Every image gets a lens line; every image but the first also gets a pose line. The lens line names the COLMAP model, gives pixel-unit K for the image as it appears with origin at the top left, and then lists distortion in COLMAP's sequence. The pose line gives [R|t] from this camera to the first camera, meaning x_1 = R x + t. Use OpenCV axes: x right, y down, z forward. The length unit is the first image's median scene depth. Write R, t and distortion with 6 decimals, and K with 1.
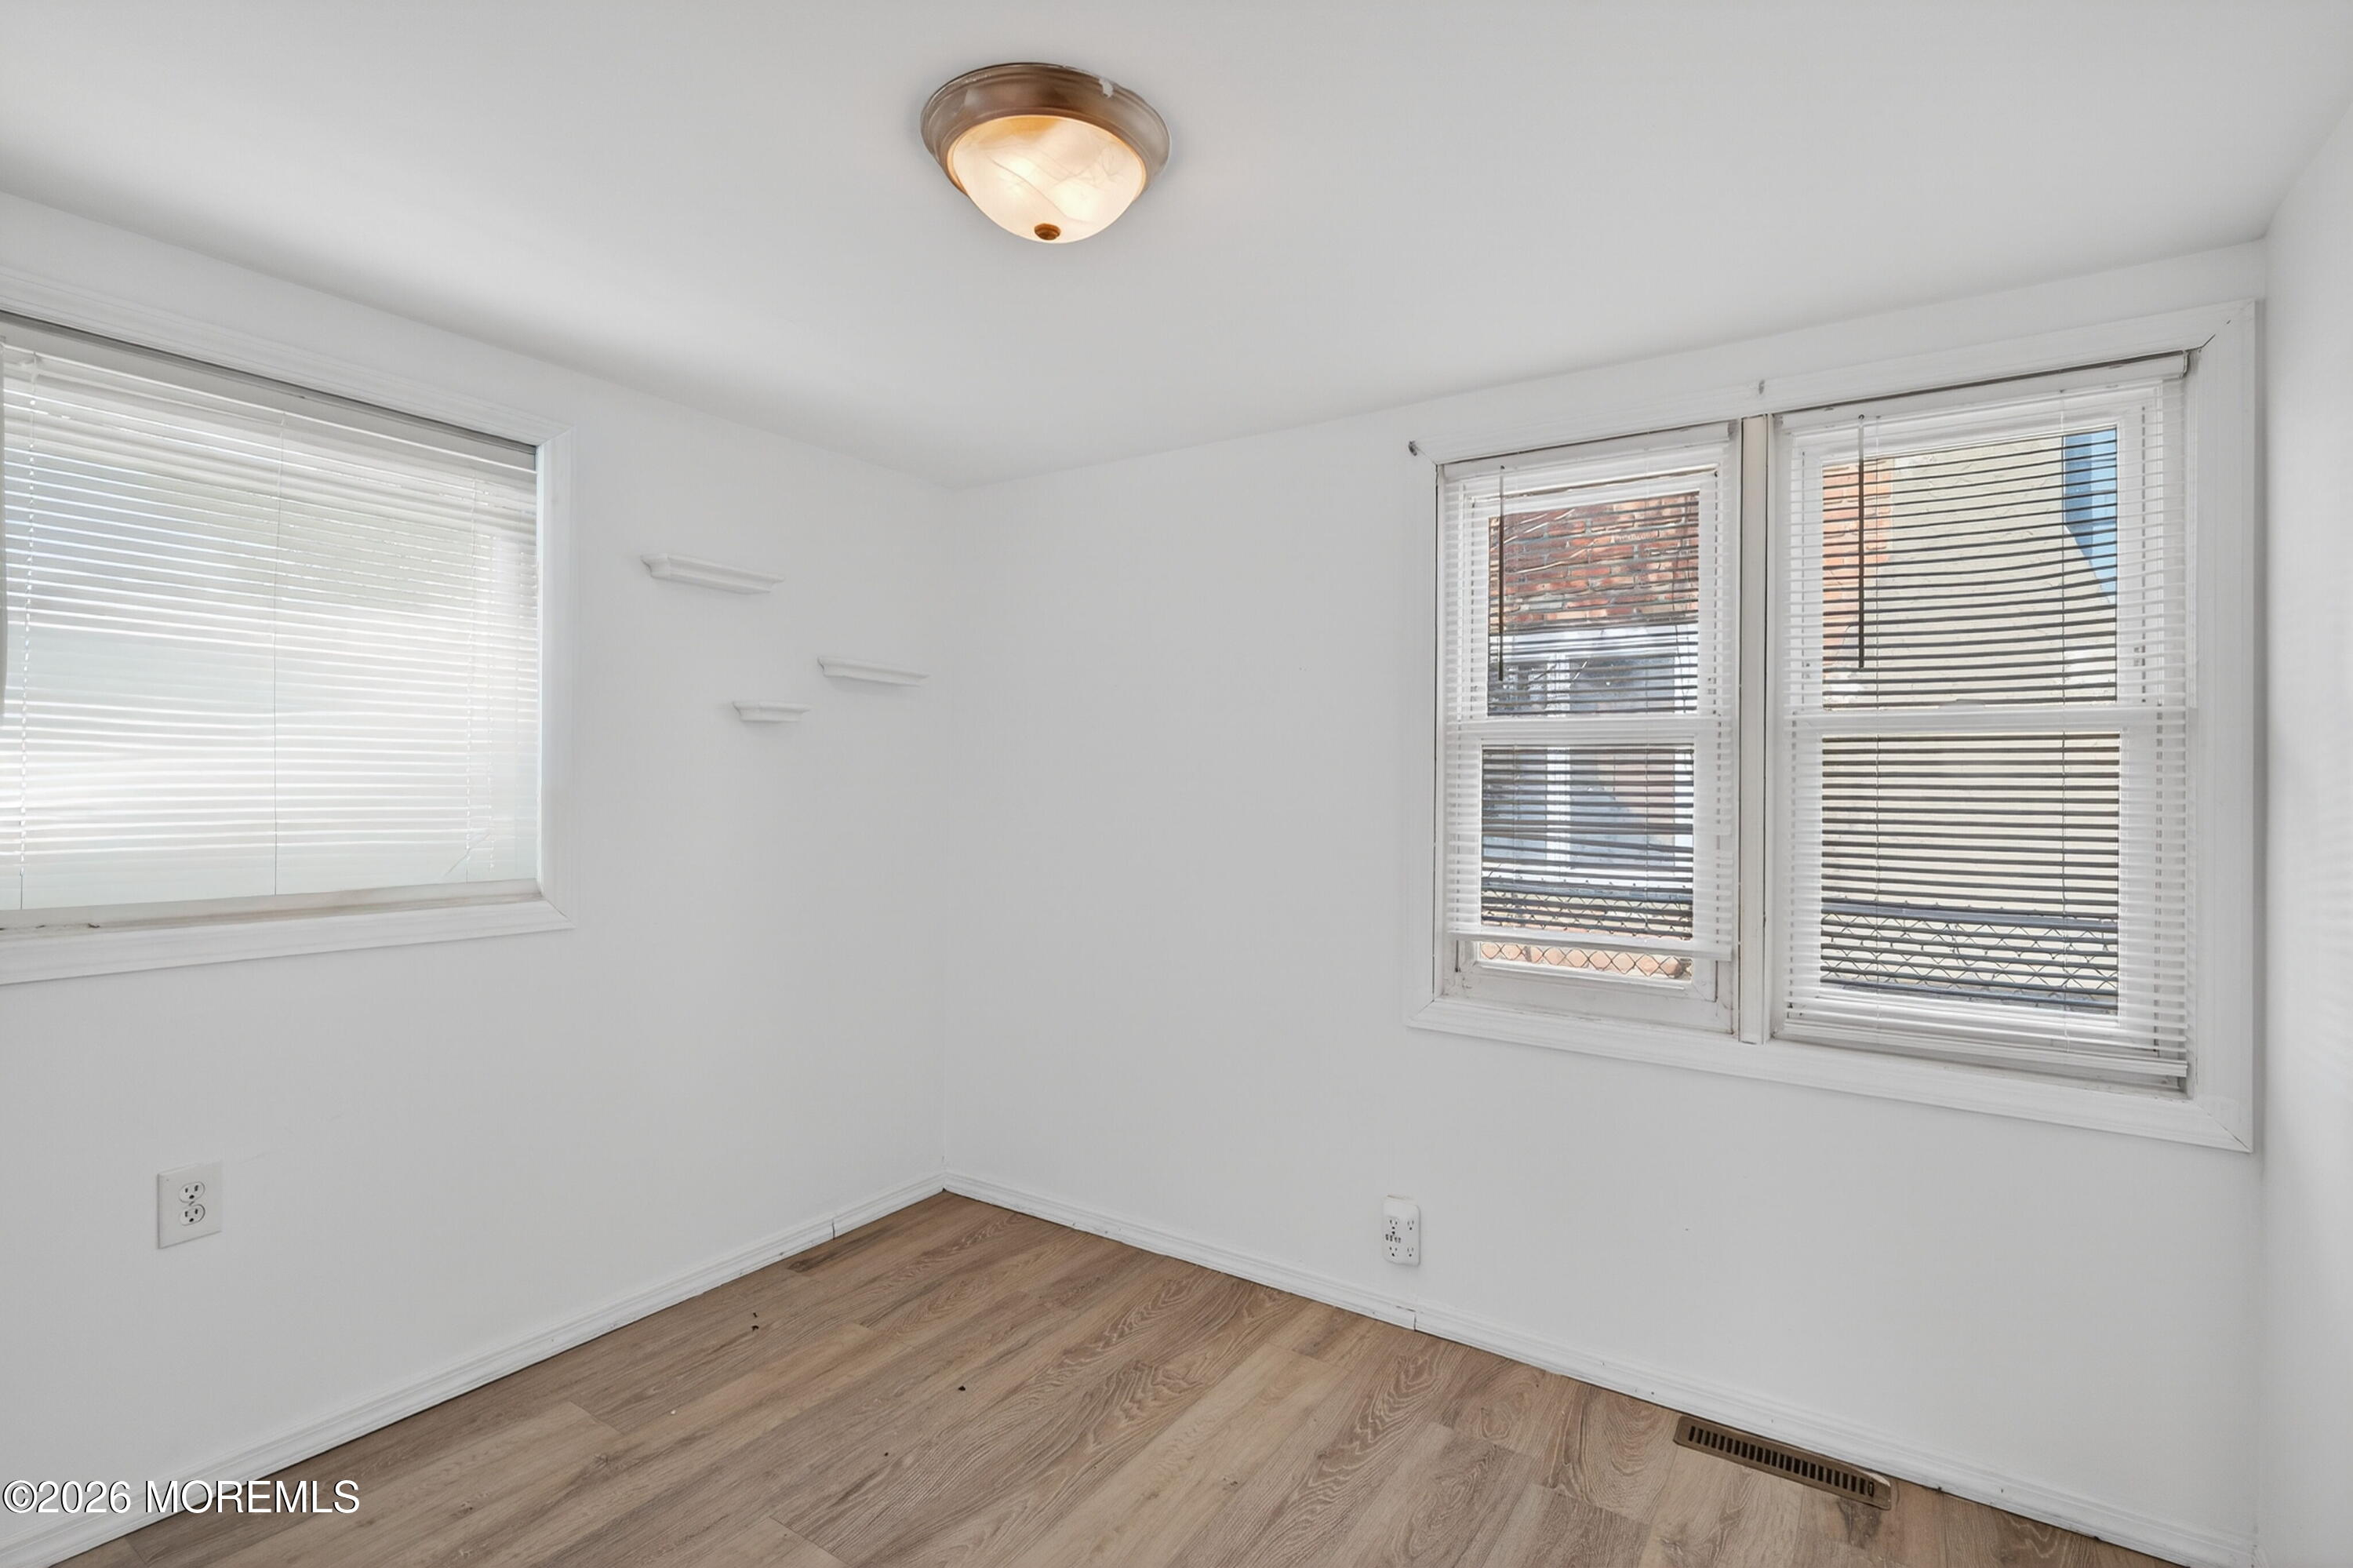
lens RADIAL K [[1093.4, 0, 1188.4], [0, 1093.4, 779.5], [0, 0, 1]] dist [0.007657, -0.002202]
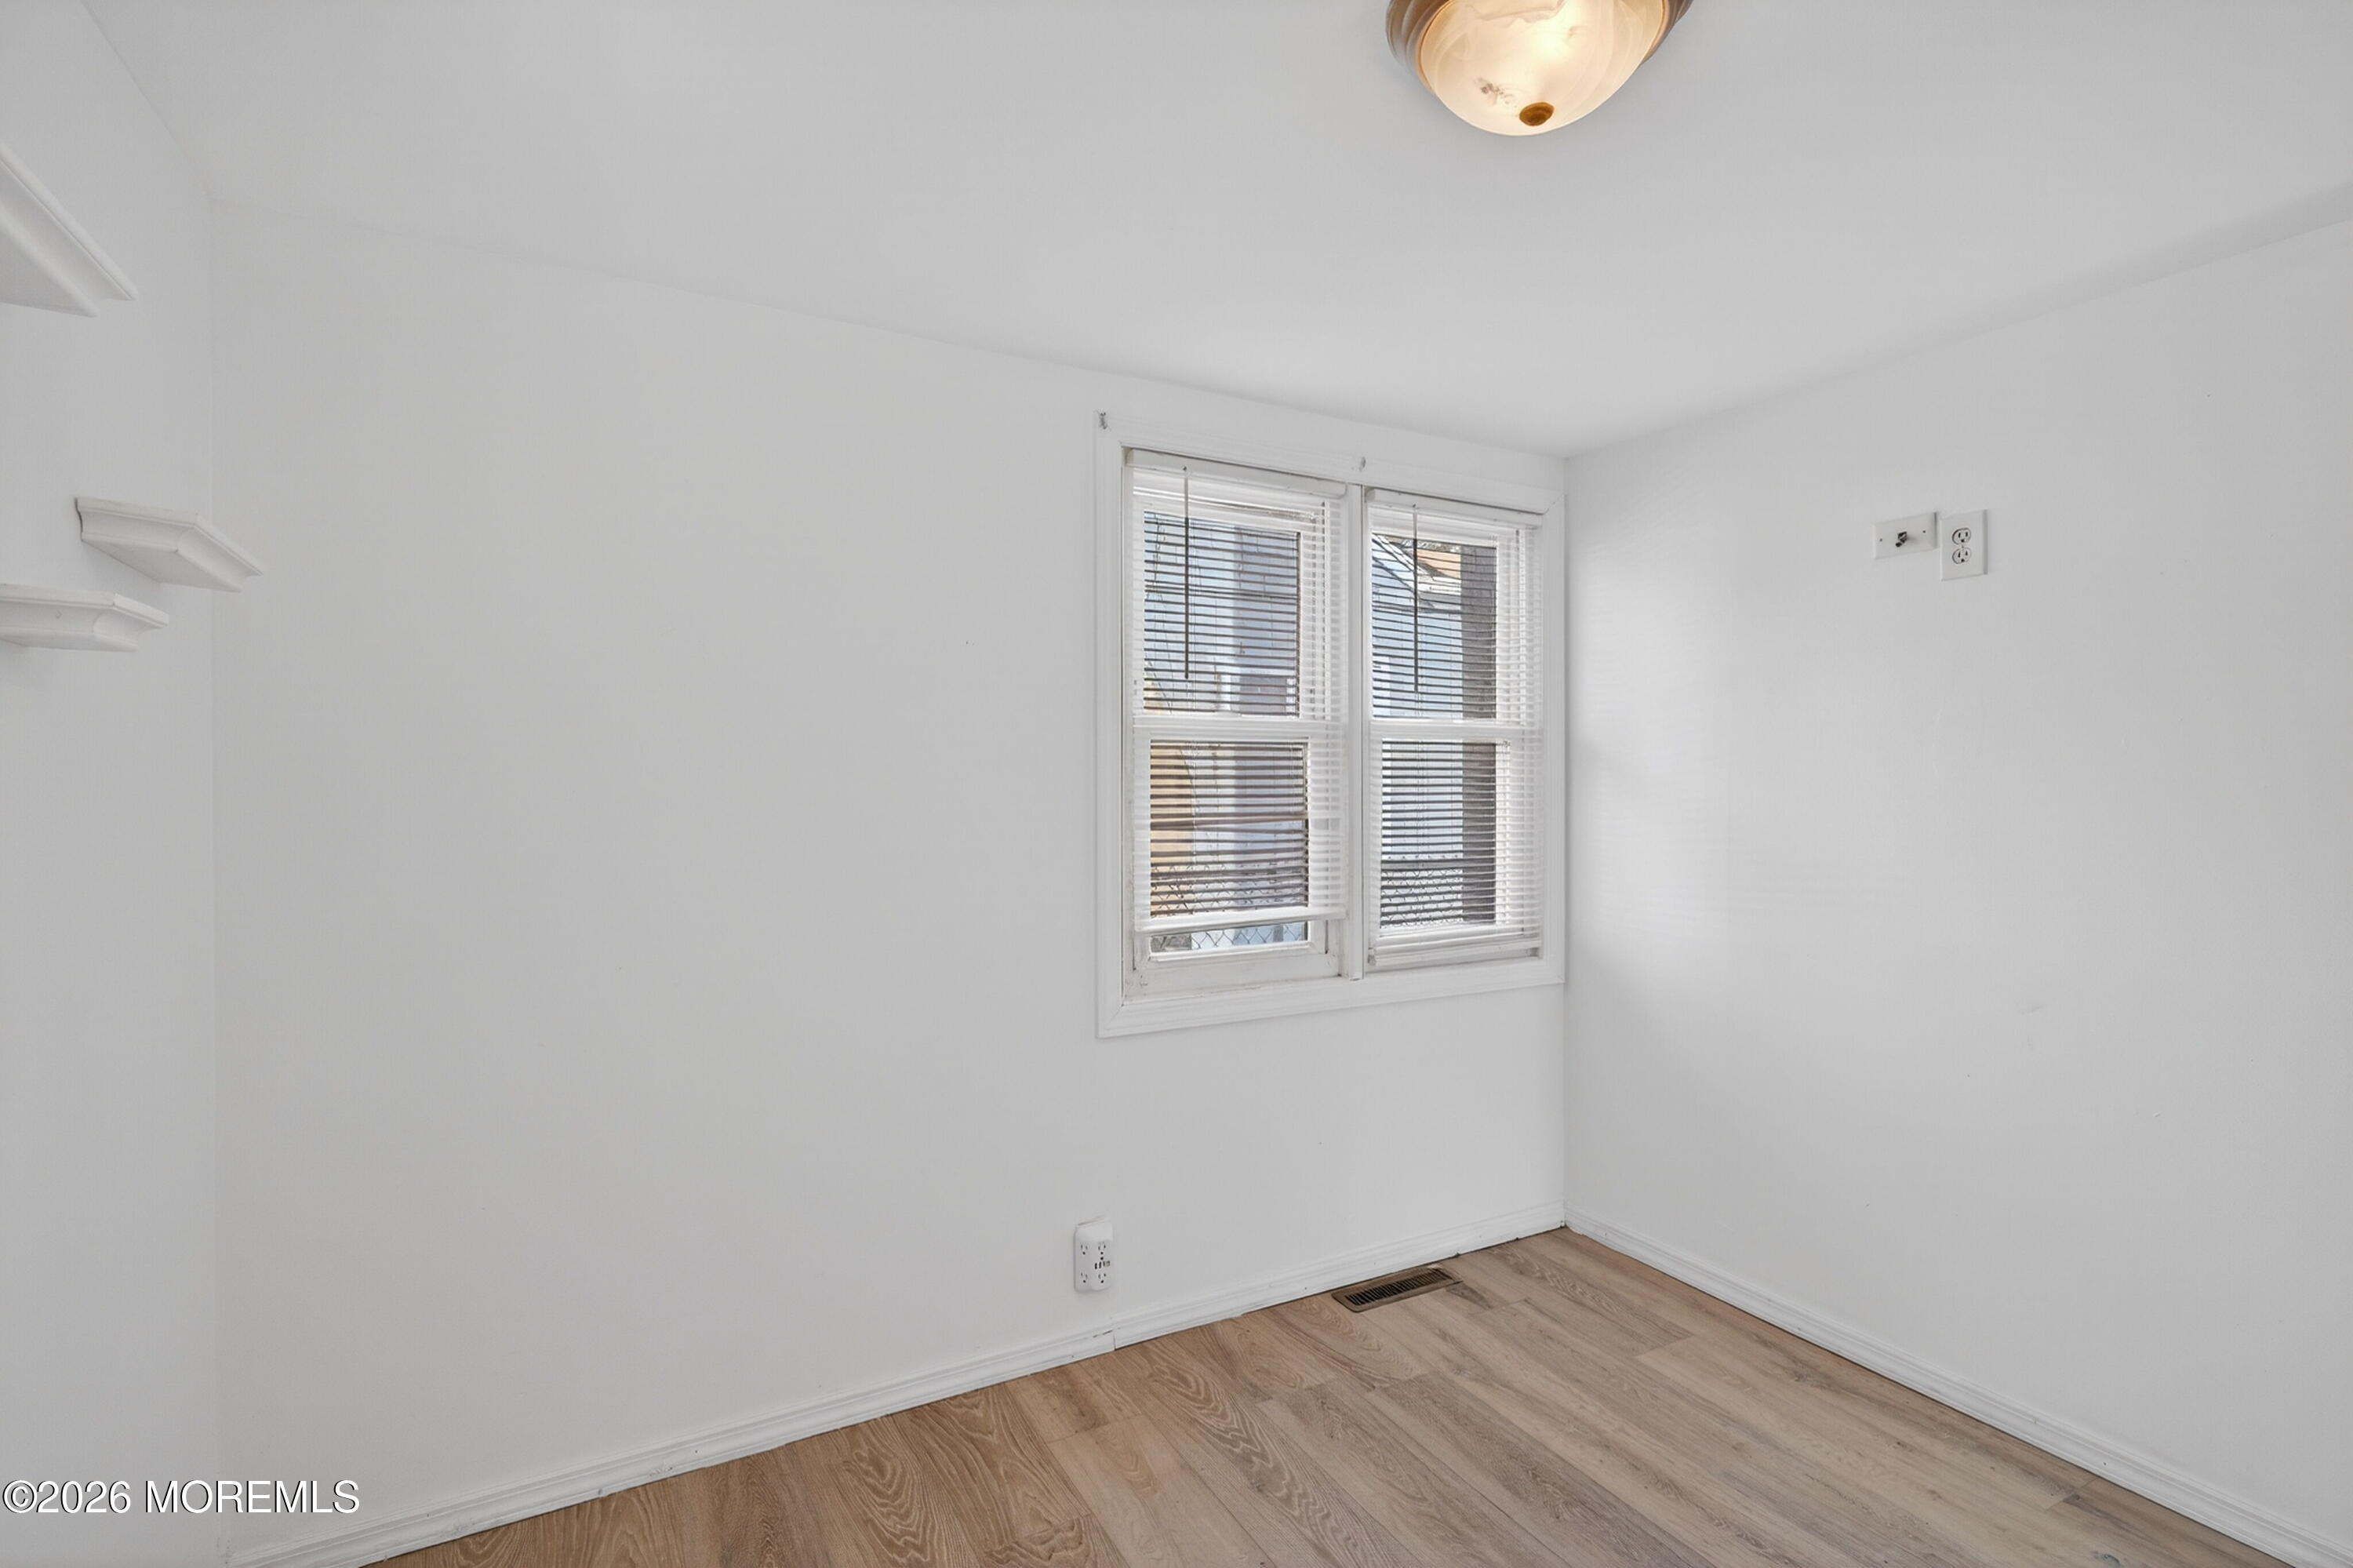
lens RADIAL K [[1093.4, 0, 1186.4], [0, 1093.4, 787.3], [0, 0, 1]] dist [0.007657, -0.002202]
pose [[0.461320, -0.023641, 0.886919, -0.666766], [-0.001530, 0.999622, 0.027441, -0.017296], [-0.887232, -0.014016, 0.461110, 0.564143]]
